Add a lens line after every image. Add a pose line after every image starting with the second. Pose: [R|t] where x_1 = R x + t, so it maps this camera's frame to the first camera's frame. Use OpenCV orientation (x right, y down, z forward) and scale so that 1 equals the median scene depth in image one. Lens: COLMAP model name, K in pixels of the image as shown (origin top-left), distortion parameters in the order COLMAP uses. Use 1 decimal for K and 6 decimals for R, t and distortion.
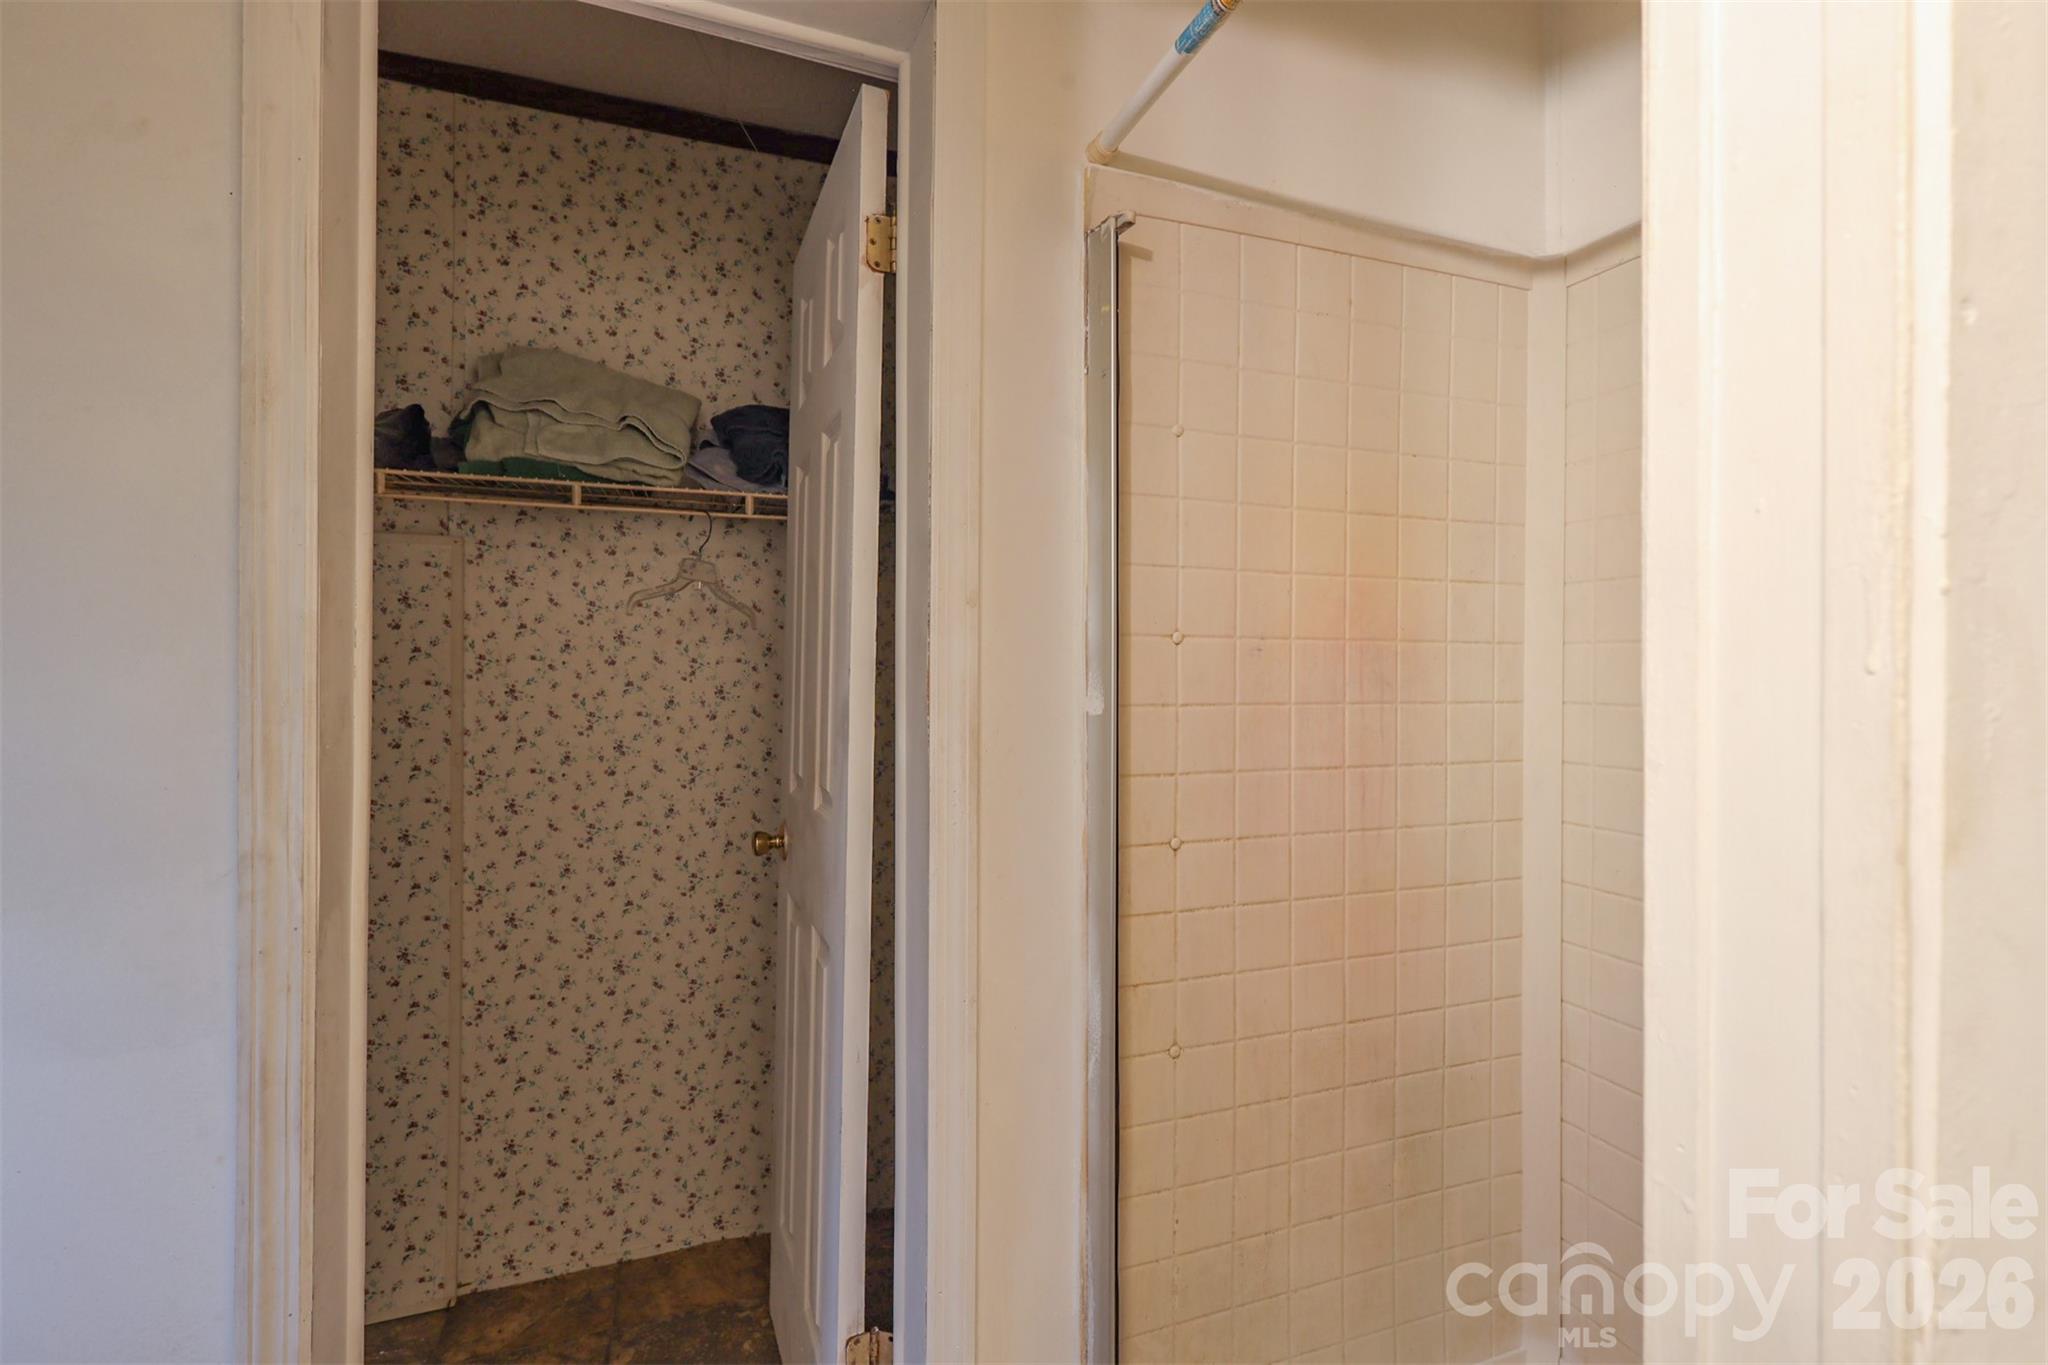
lens RADIAL K [[938.4, 0, 1038.1], [0, 938.4, 669.9], [0, 0, 1]] dist [0.000046, -0.000124]
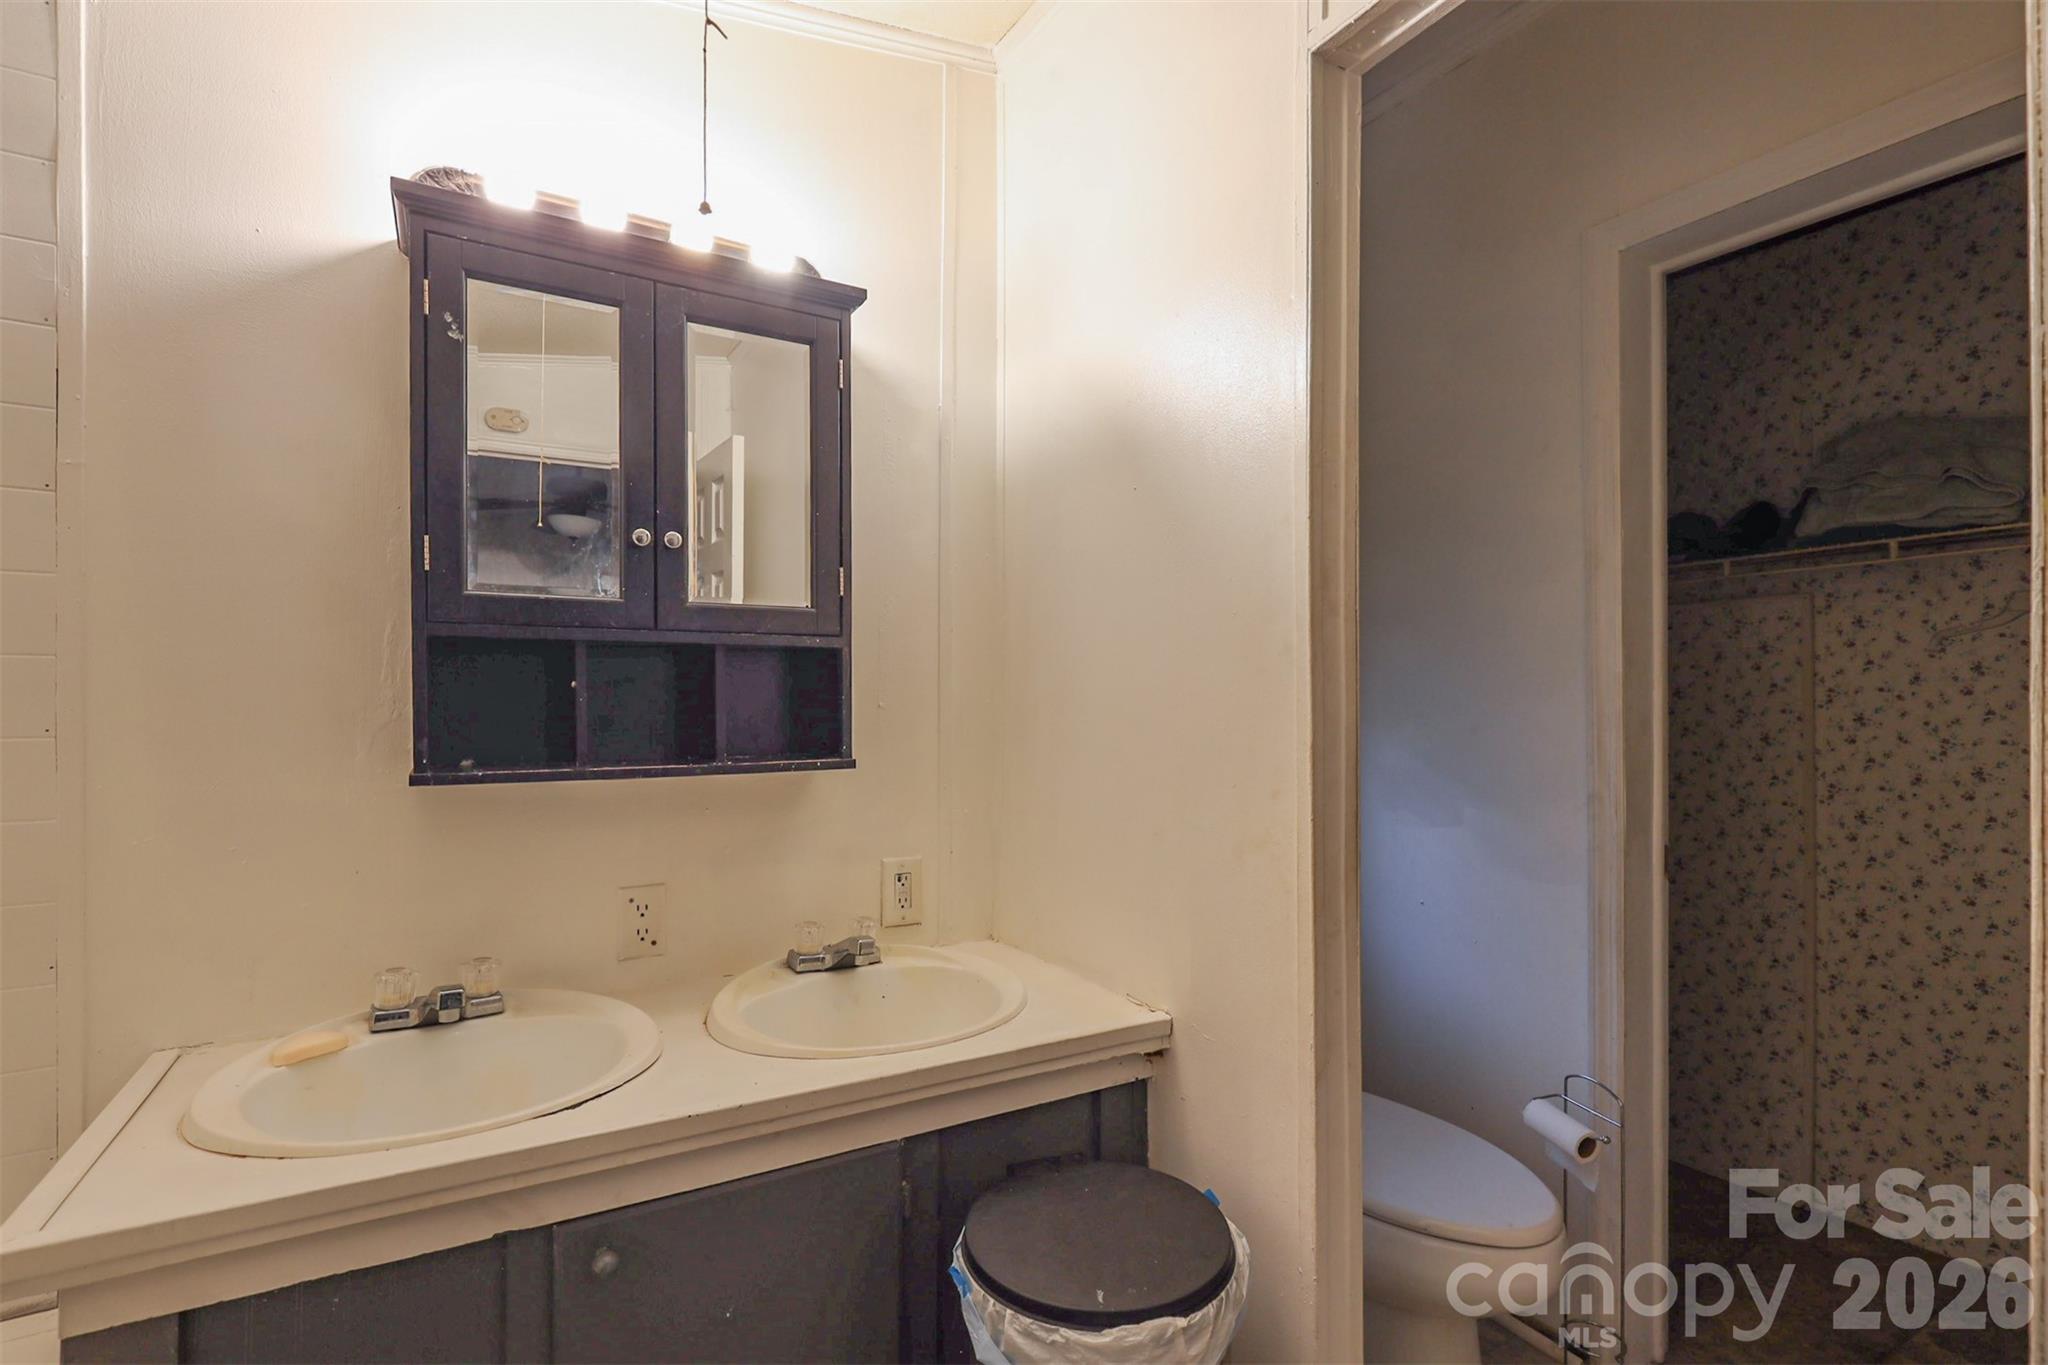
lens RADIAL K [[916.7, 0, 1020.9], [0, 916.7, 702.7], [0, 0, 1]] dist [-0.002810, -0.000458]
pose [[0.182382, -0.006424, -0.983207, 0.371301], [0.008910, 0.999948, -0.004880, -0.000898], [0.983187, -0.007870, 0.182430, -0.237549]]
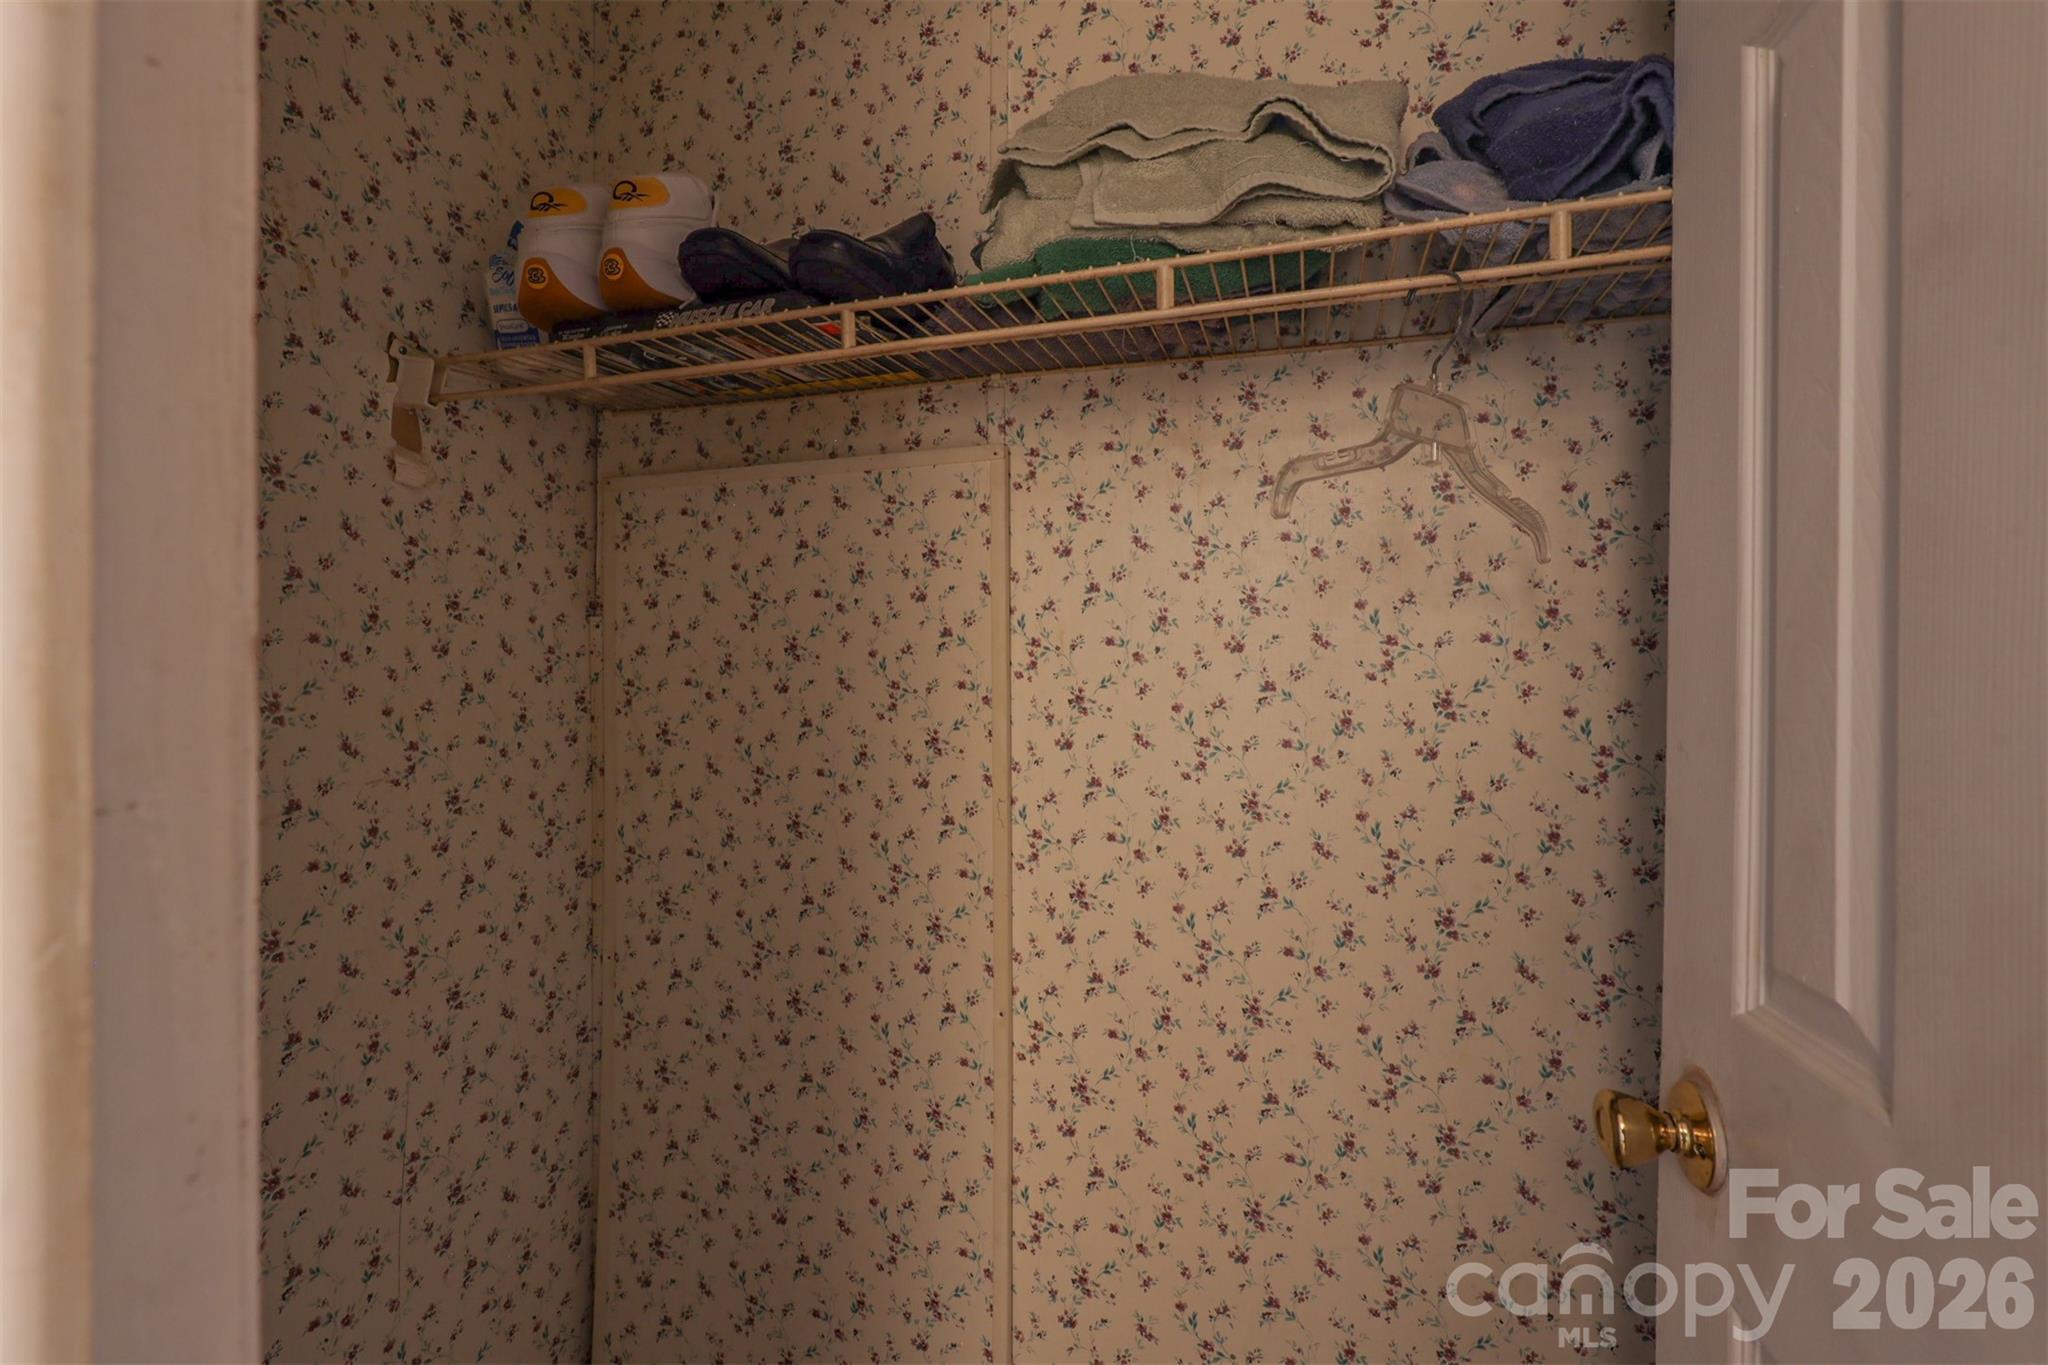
lens RADIAL K [[926.4, 0, 1016.3], [0, 926.4, 675.7], [0, 0, 1]] dist [-0.002381, -0.000065]
pose [[0.790034, -0.008141, -0.613009, -0.236868], [0.008070, 0.999963, -0.002880, 0.009299], [0.613010, -0.002671, 0.790070, 0.520304]]
